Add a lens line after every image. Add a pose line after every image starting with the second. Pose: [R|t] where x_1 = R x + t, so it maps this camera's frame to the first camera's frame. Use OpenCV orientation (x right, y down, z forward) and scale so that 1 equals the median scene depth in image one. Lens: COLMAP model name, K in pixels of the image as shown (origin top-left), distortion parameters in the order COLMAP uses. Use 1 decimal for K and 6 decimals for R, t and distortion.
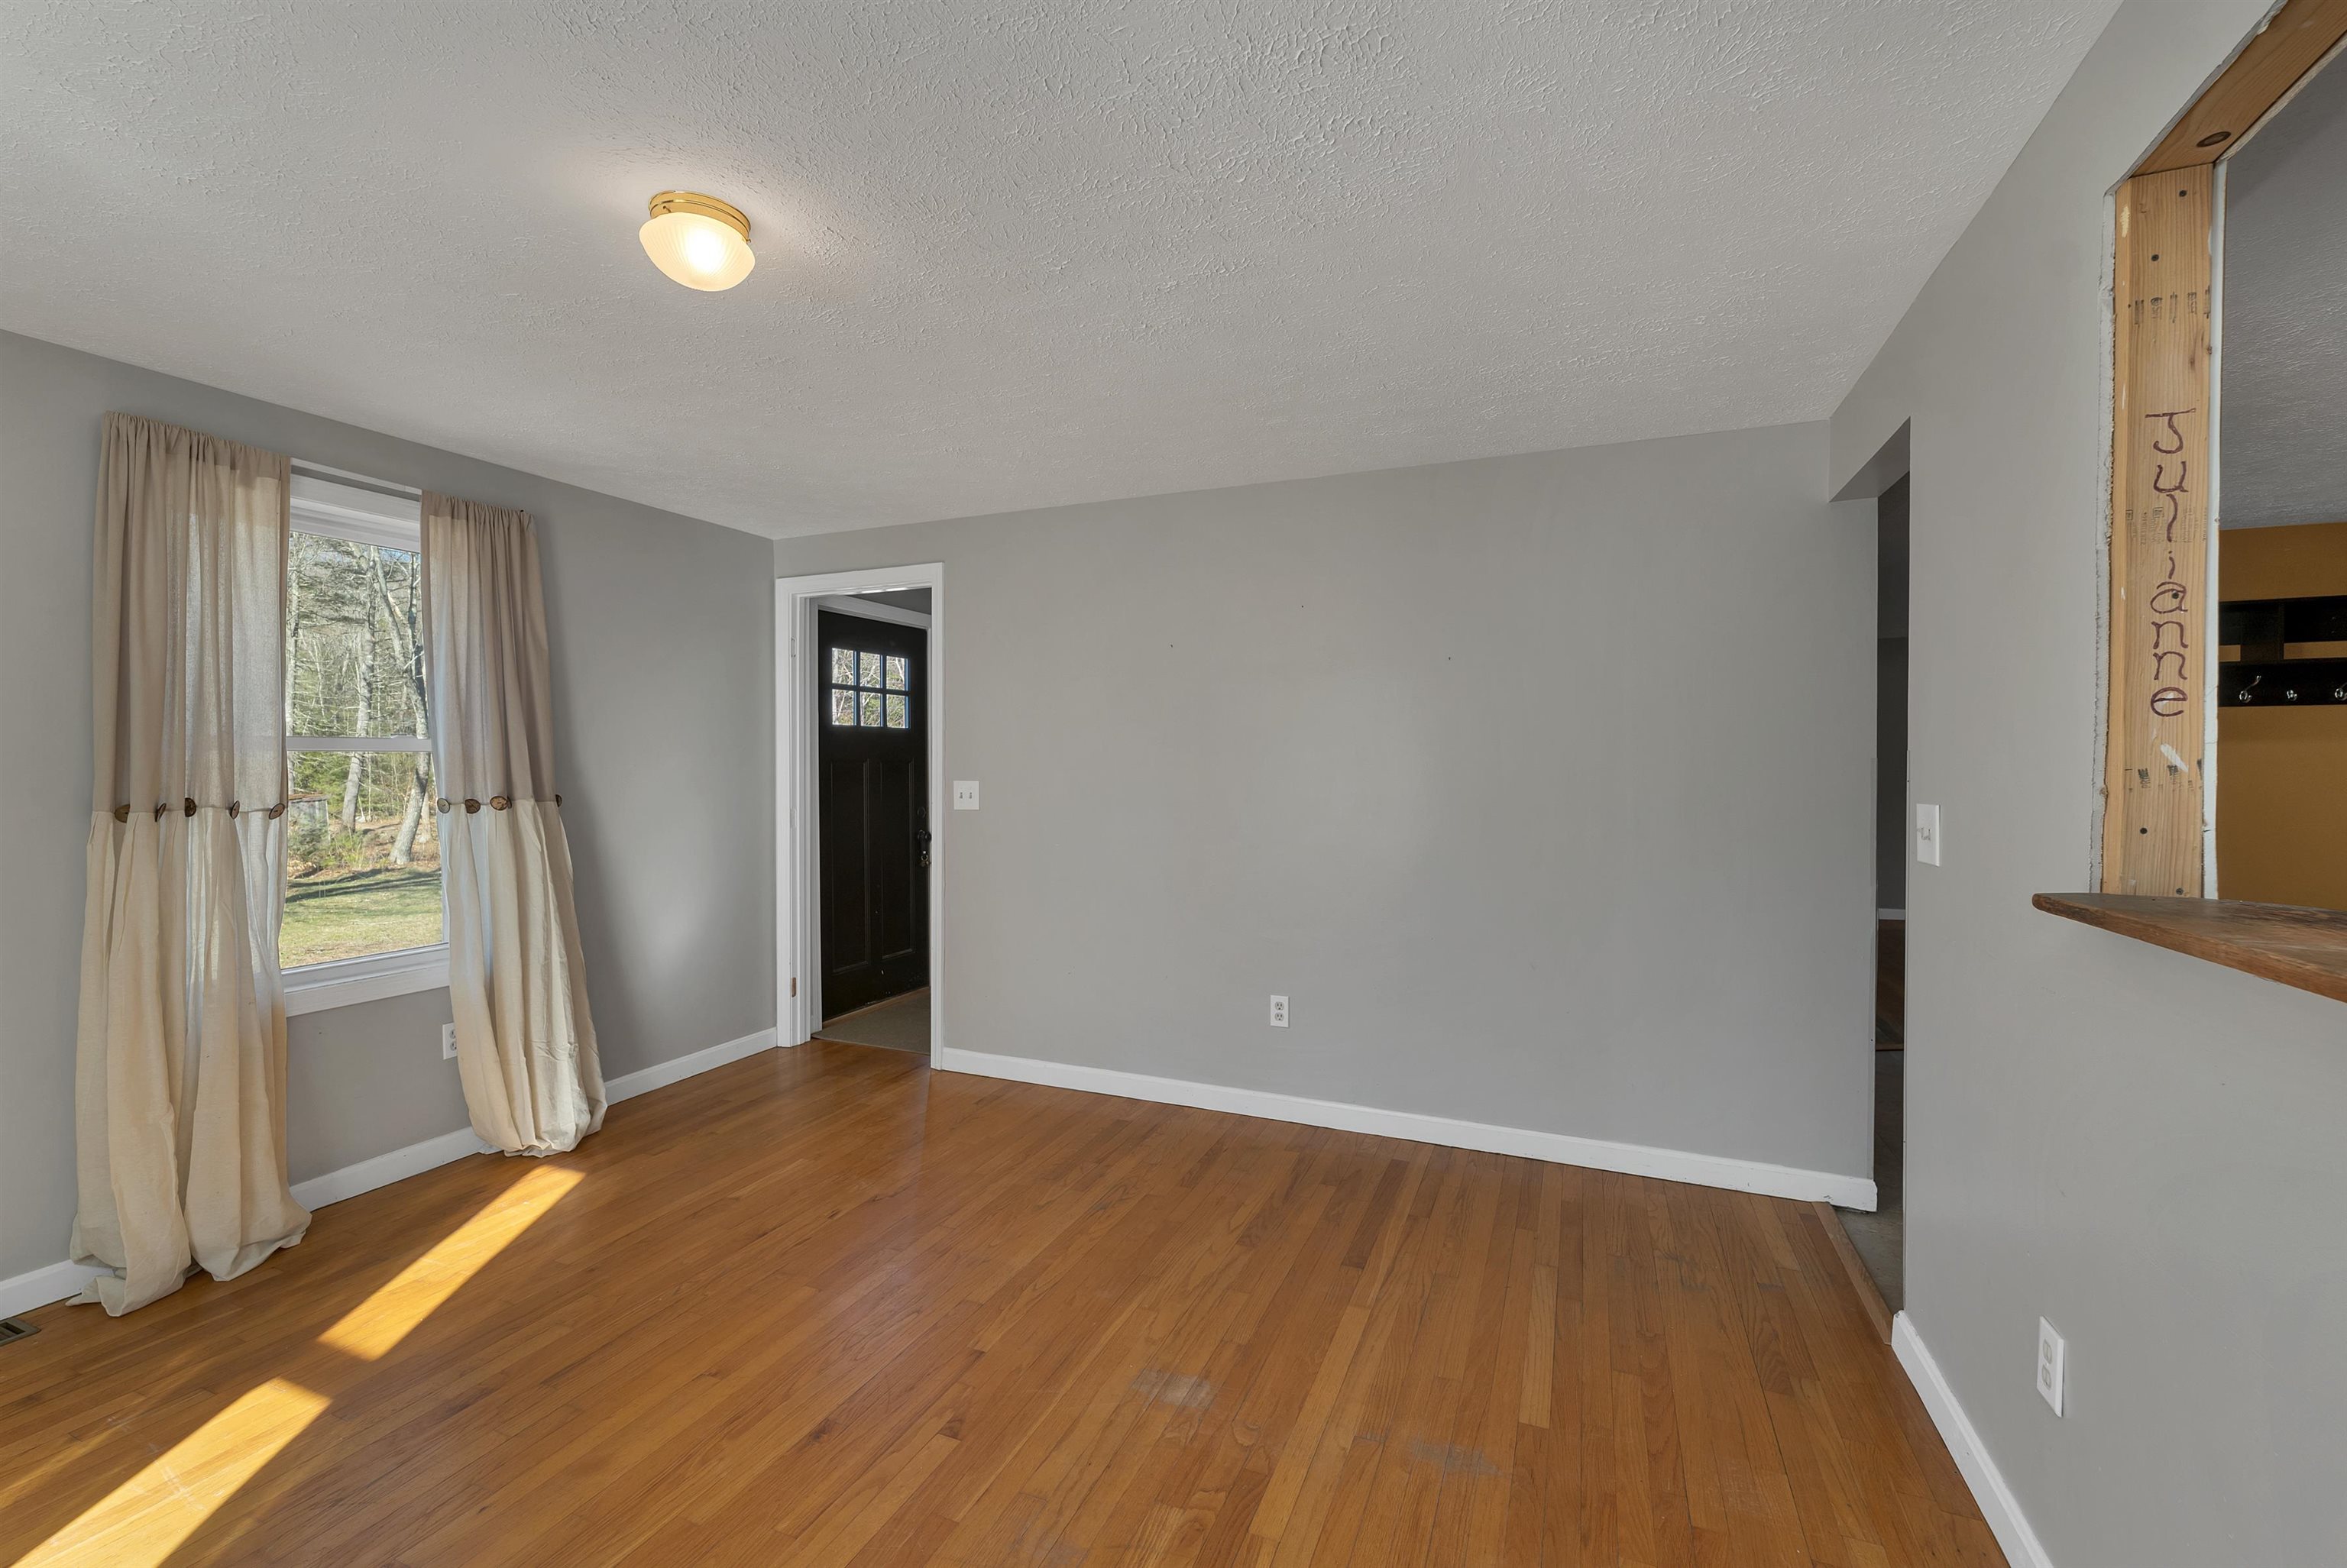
lens RADIAL K [[997.1, 0, 1172.9], [0, 997.1, 780.9], [0, 0, 1]] dist [-0.002874, -0.000318]
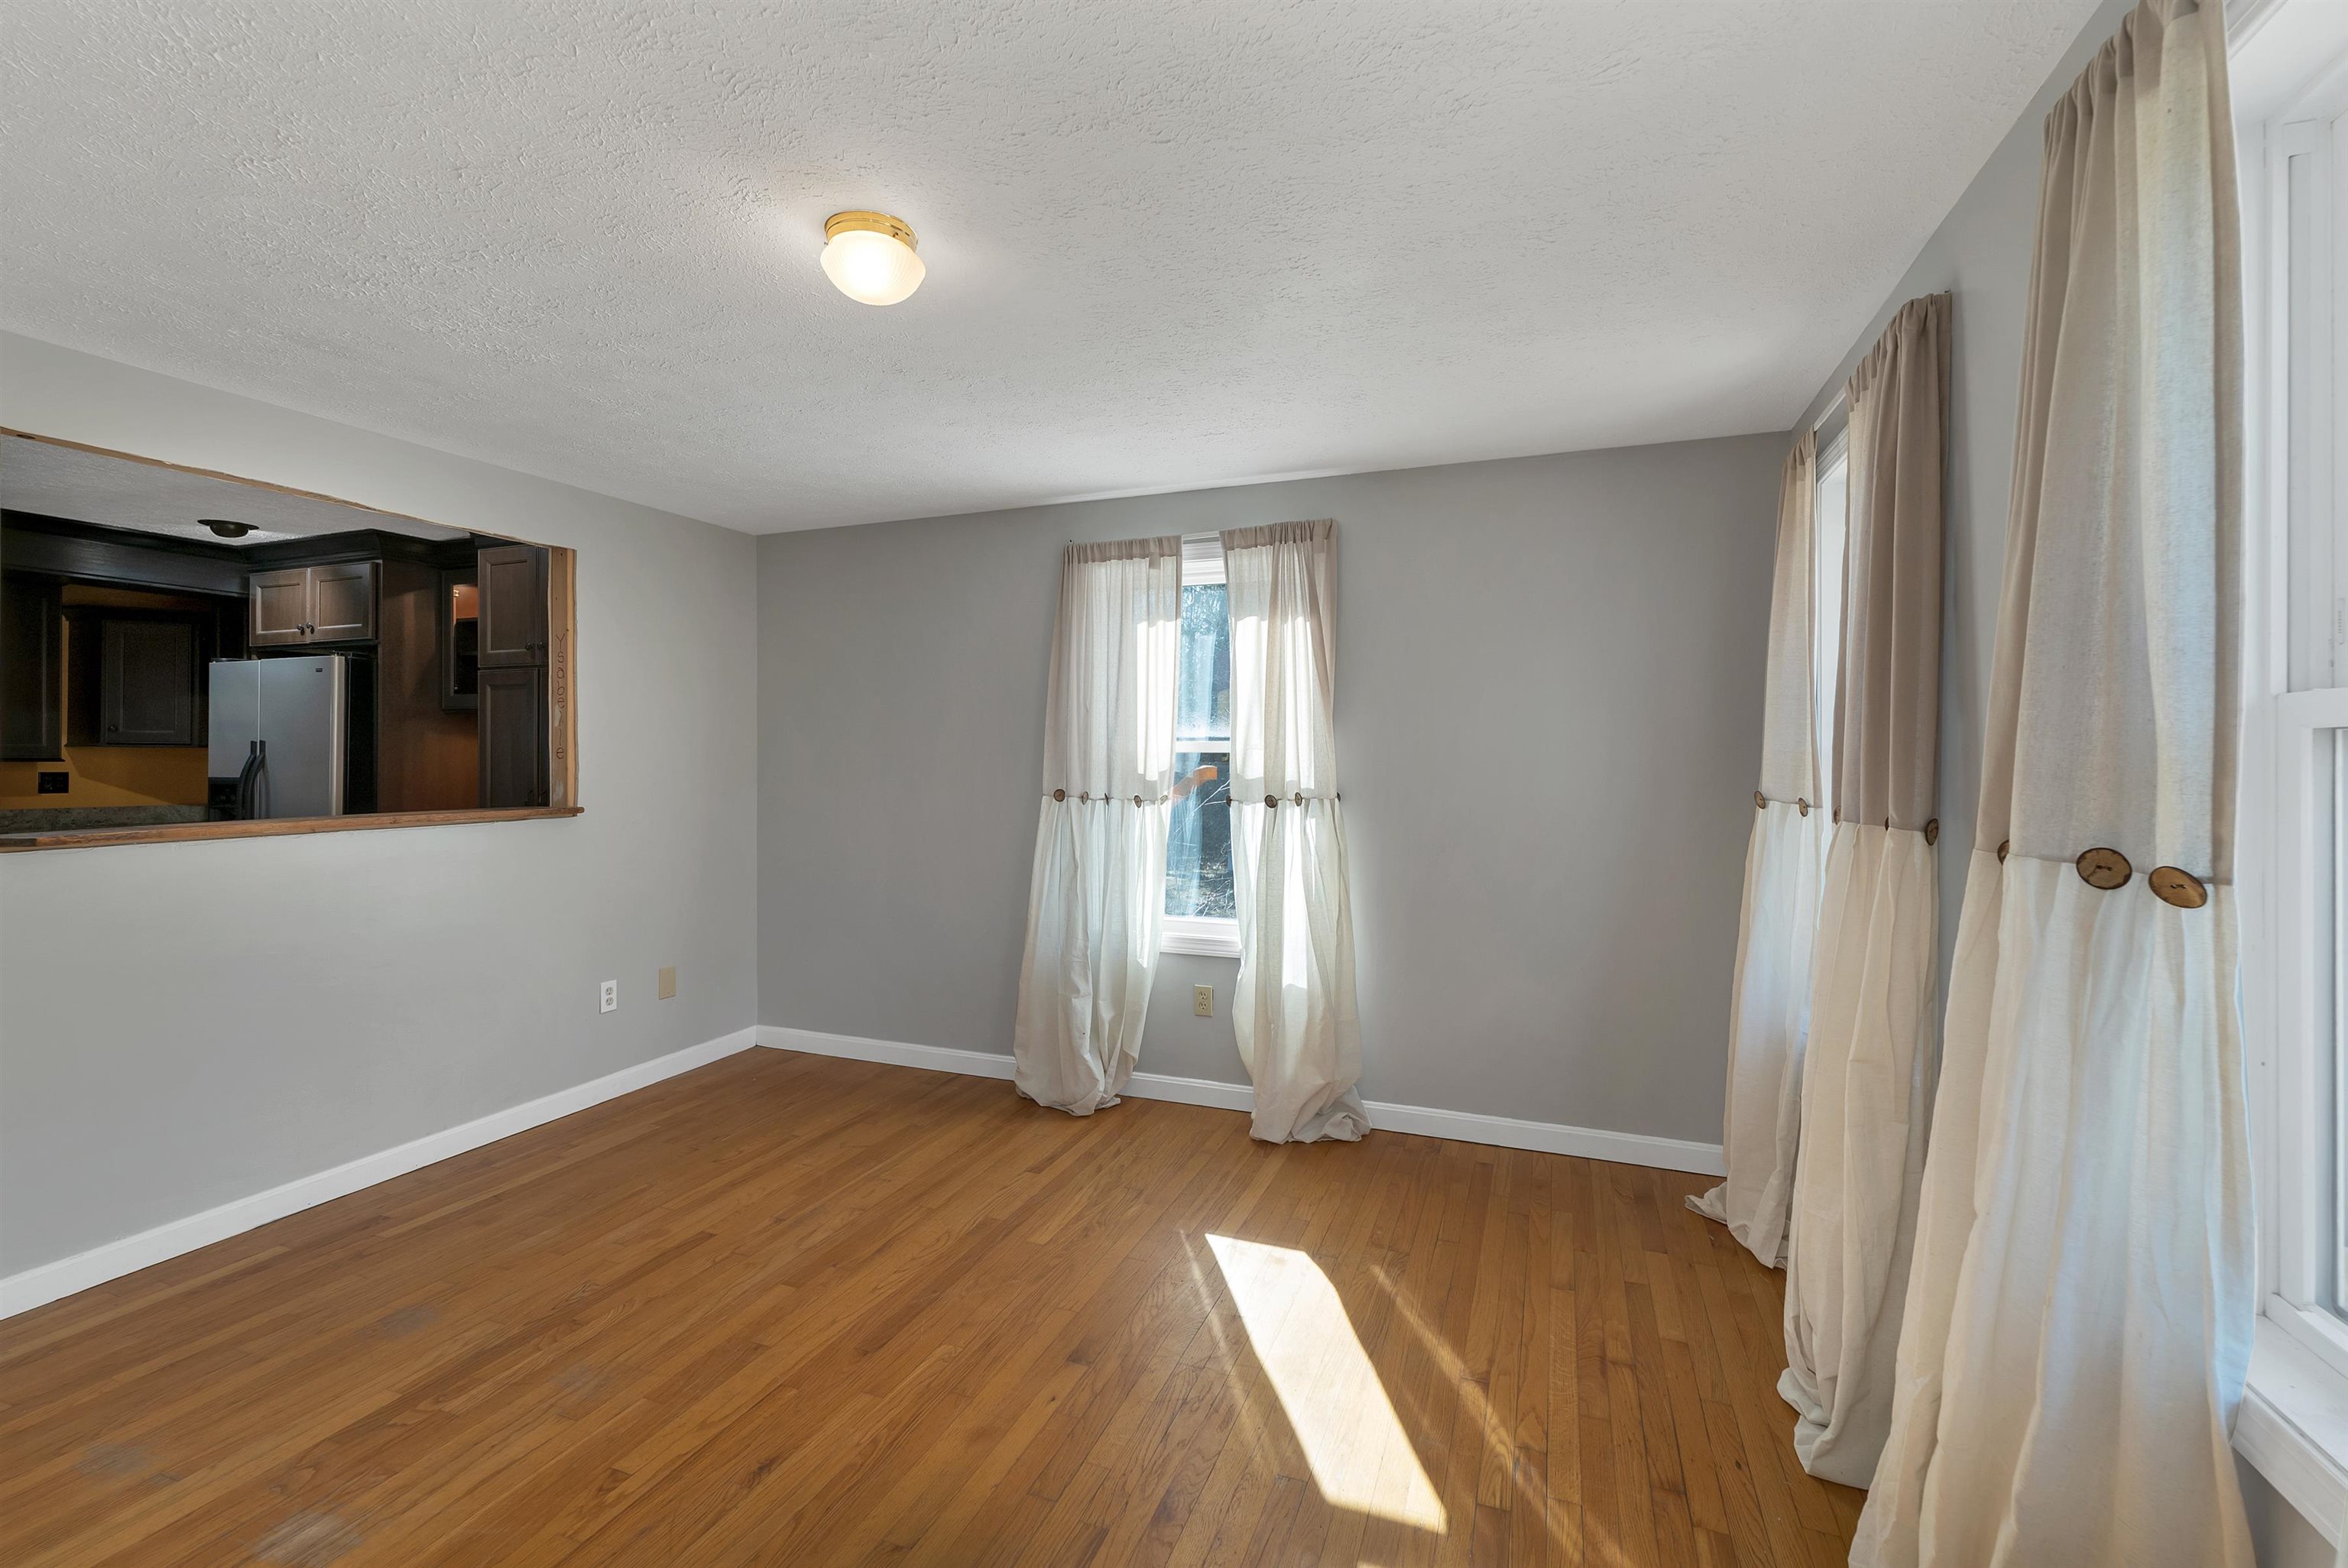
lens RADIAL K [[997.6, 0, 1173.6], [0, 997.6, 769.9], [0, 0, 1]] dist [-0.002874, -0.000318]
pose [[-0.999433, -0.005222, -0.033255, -0.694221], [-0.005982, 0.999722, 0.022788, -0.032618], [0.033127, 0.022974, -0.999187, 1.890909]]
